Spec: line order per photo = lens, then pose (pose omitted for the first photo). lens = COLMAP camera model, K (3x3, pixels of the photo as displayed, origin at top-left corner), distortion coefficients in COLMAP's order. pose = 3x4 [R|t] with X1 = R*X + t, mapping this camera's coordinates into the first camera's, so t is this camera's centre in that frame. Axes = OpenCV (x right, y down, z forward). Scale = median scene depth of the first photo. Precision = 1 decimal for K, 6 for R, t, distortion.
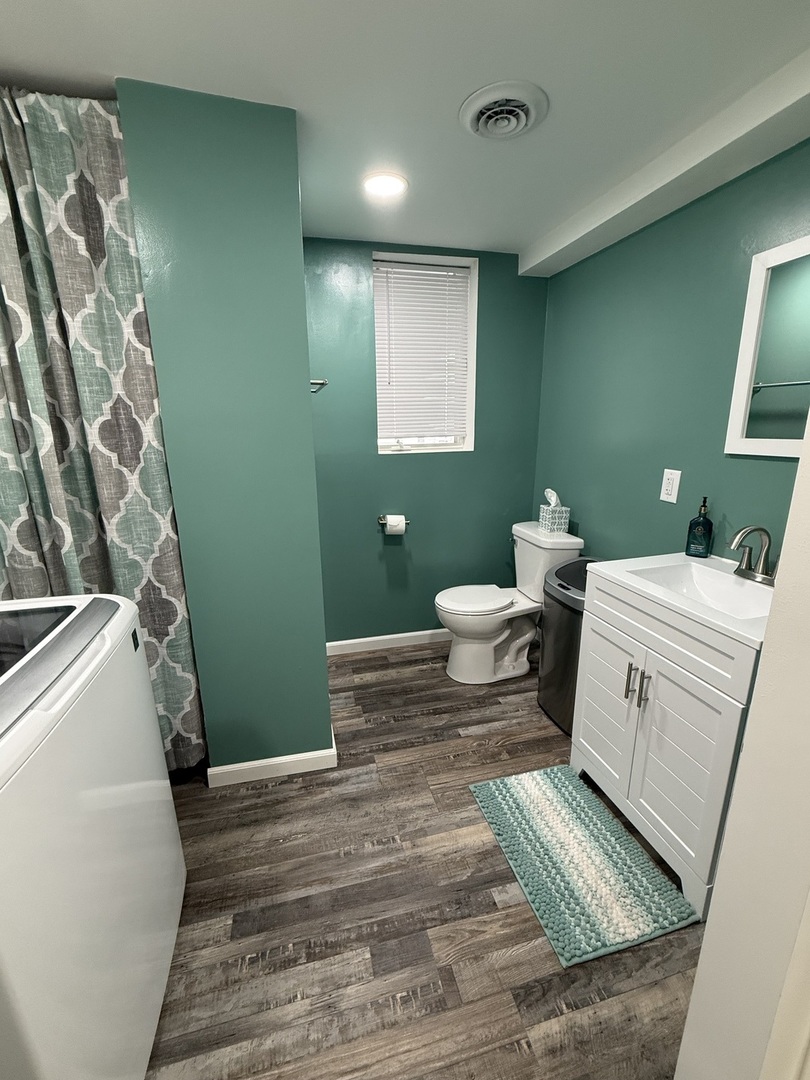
lens RADIAL K [[432.7, 0, 401.1], [0, 432.7, 539.7], [0, 0, 1]] dist [0.000956, -0.000378]
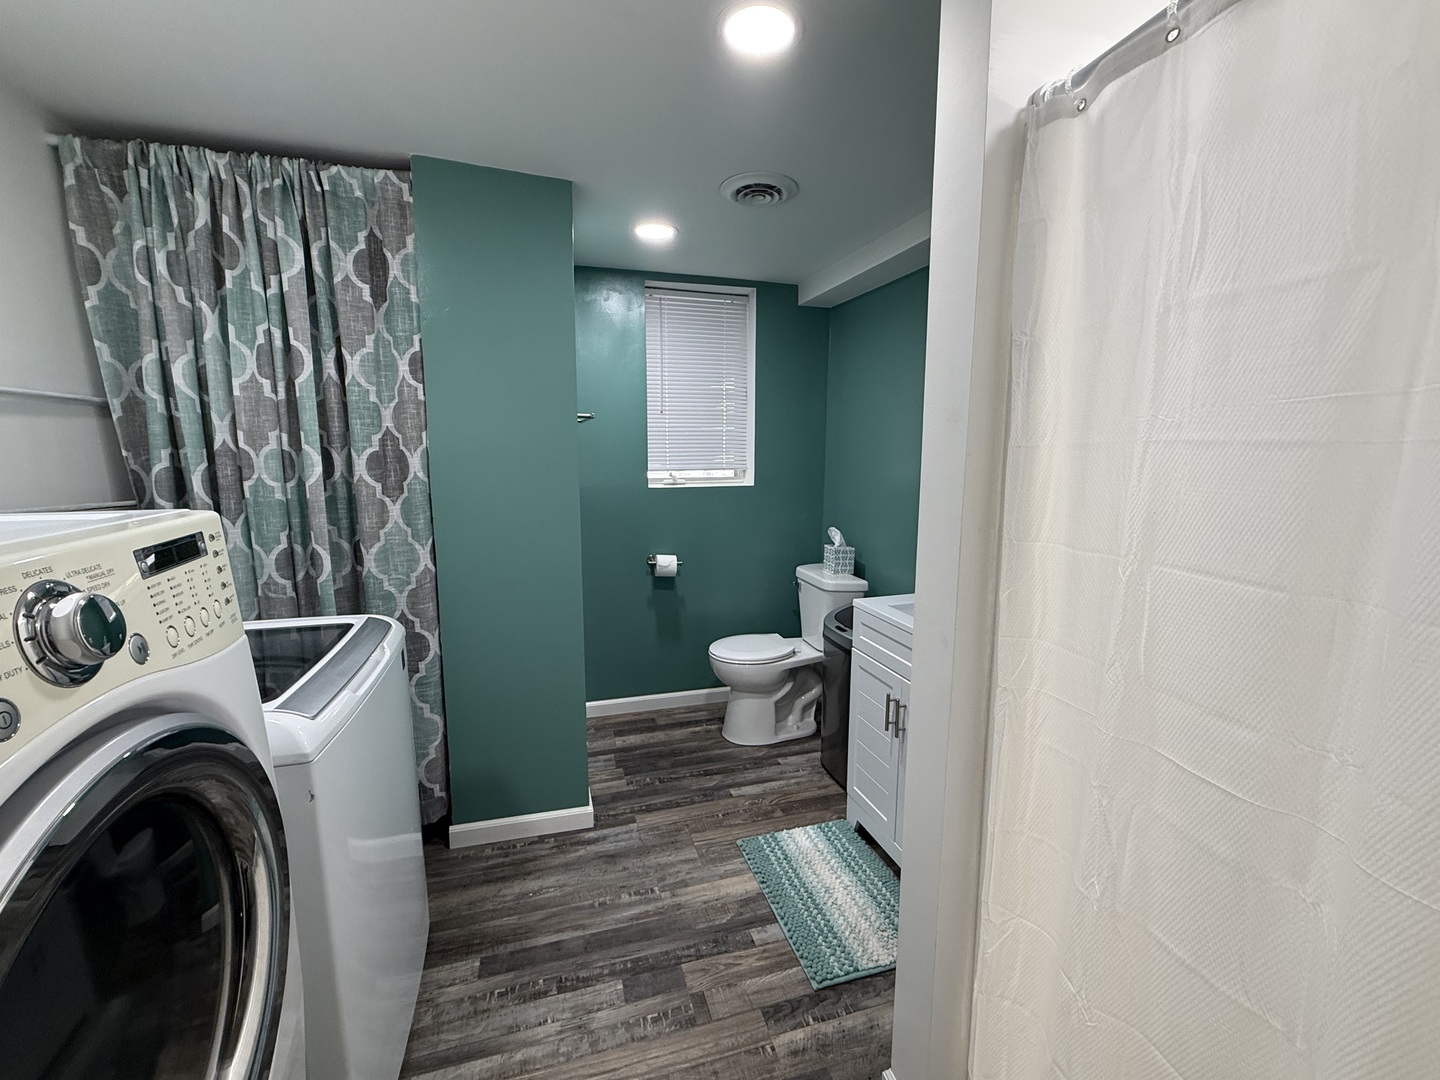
lens RADIAL K [[577.0, 0, 718.2], [0, 577.0, 537.4], [0, 0, 1]] dist [0.000956, -0.000378]
pose [[0.998618, 0.009267, 0.051737, 0.056630], [-0.003517, 0.993911, -0.110126, 0.069141], [-0.052443, 0.109792, 0.992570, -0.356145]]
